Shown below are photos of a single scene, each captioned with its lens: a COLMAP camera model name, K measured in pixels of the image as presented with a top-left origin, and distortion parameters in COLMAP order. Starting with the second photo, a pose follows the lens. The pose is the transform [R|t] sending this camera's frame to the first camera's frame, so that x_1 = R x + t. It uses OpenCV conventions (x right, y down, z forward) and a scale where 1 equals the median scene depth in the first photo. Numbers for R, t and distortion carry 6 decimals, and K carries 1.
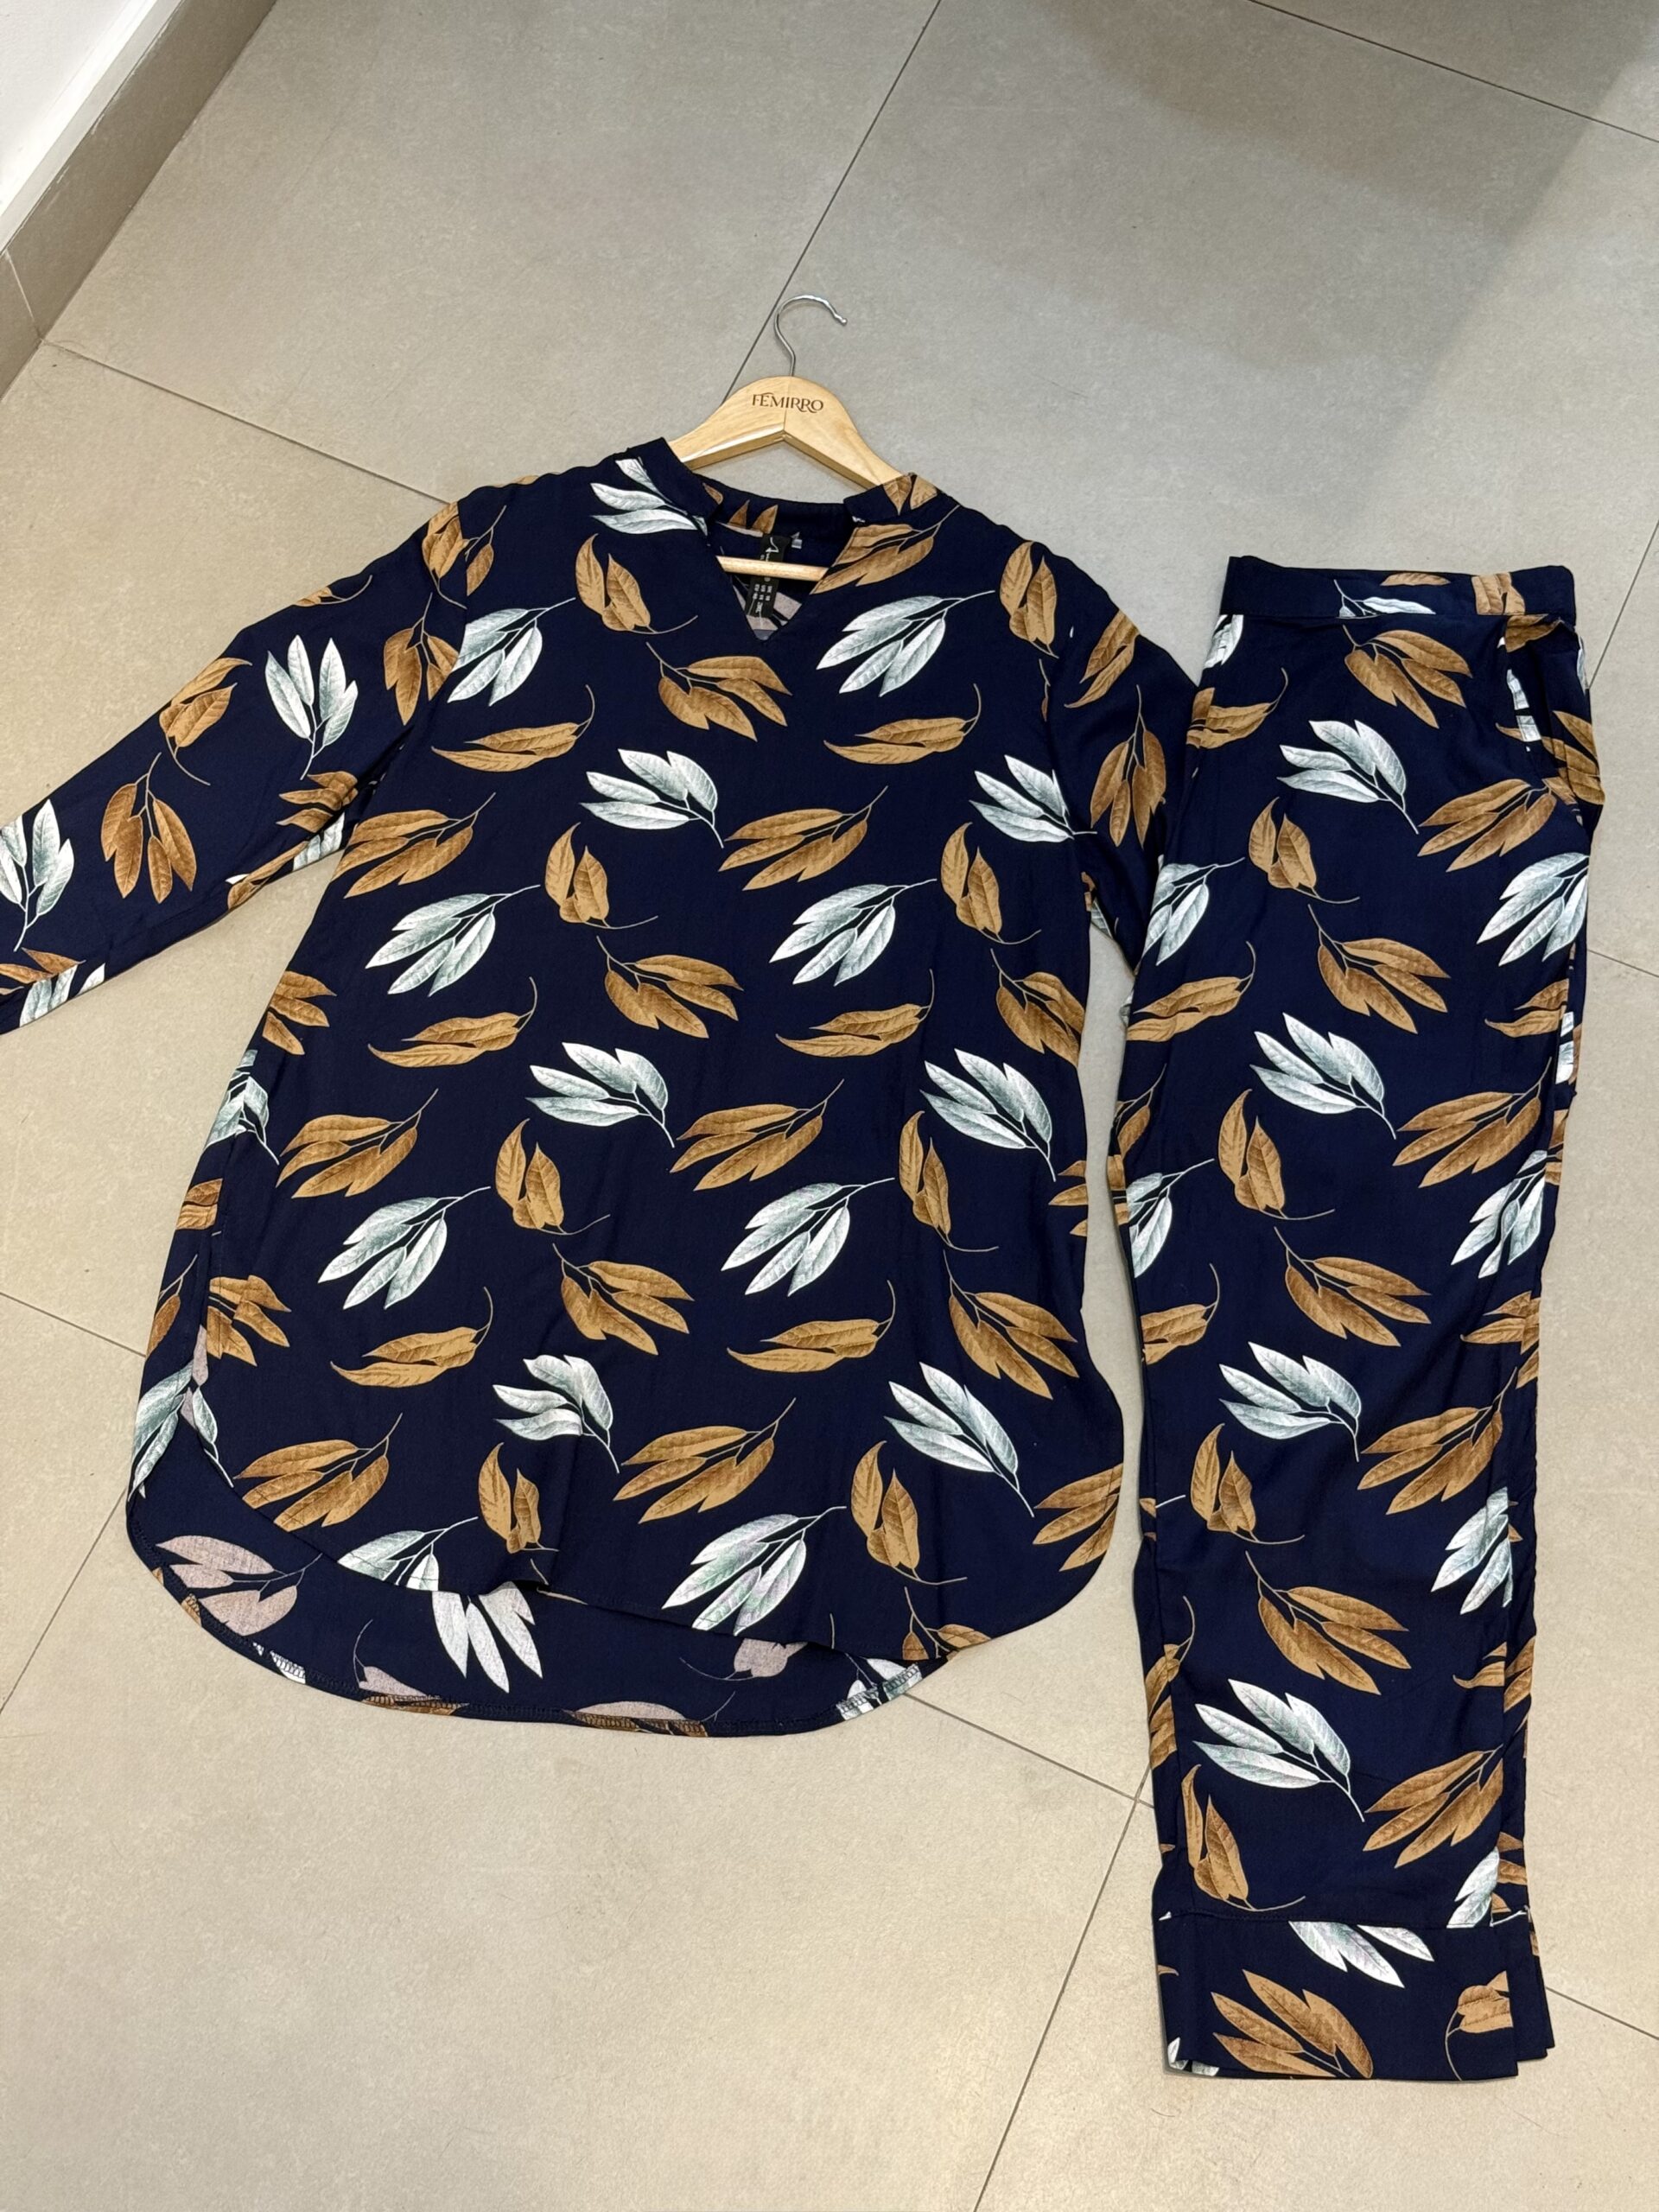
lens RADIAL K [[3055.9, 0, 829.5], [0, 3055.9, 1106.0], [0, 0, 1]] dist [0.184736, -0.324928]
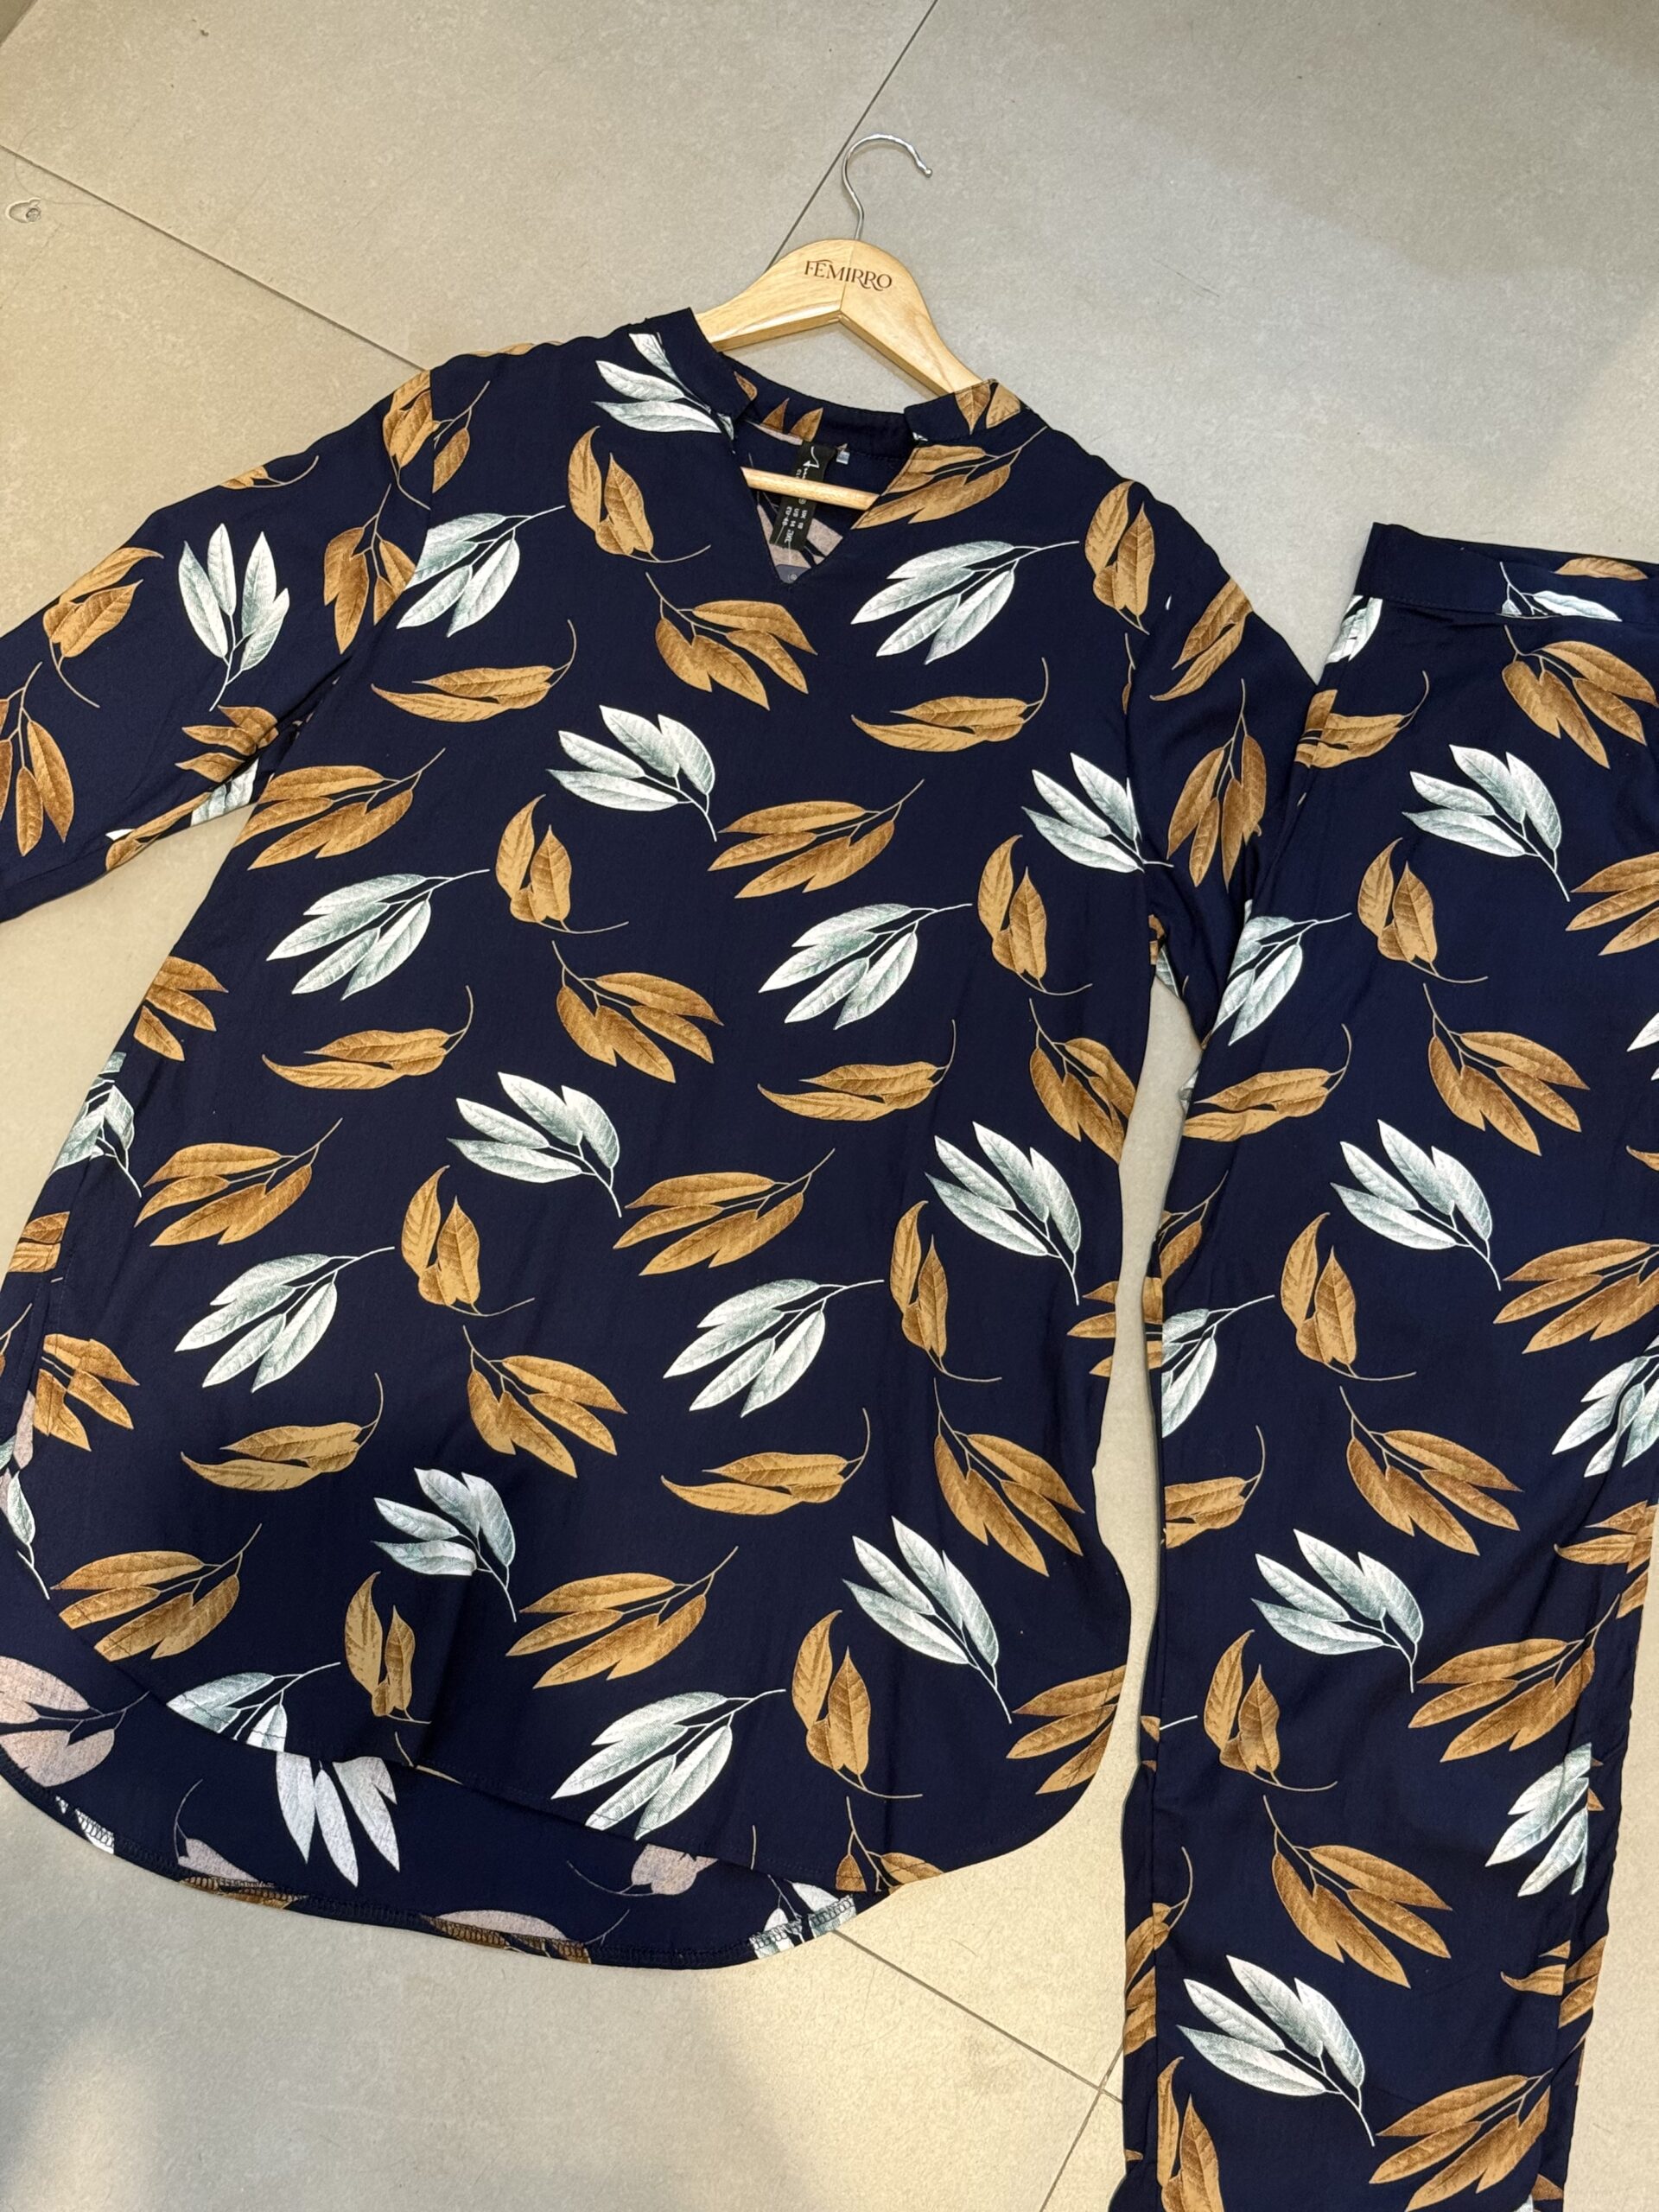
lens RADIAL K [[3055.9, 0, 829.5], [0, 3055.9, 1106.0], [0, 0, 1]] dist [0.184736, -0.324928]
pose [[0.995840, 0.088727, -0.020733, 0.019524], [-0.085855, 0.989919, 0.112648, -0.113817], [0.030519, -0.110399, 0.993419, 0.187037]]
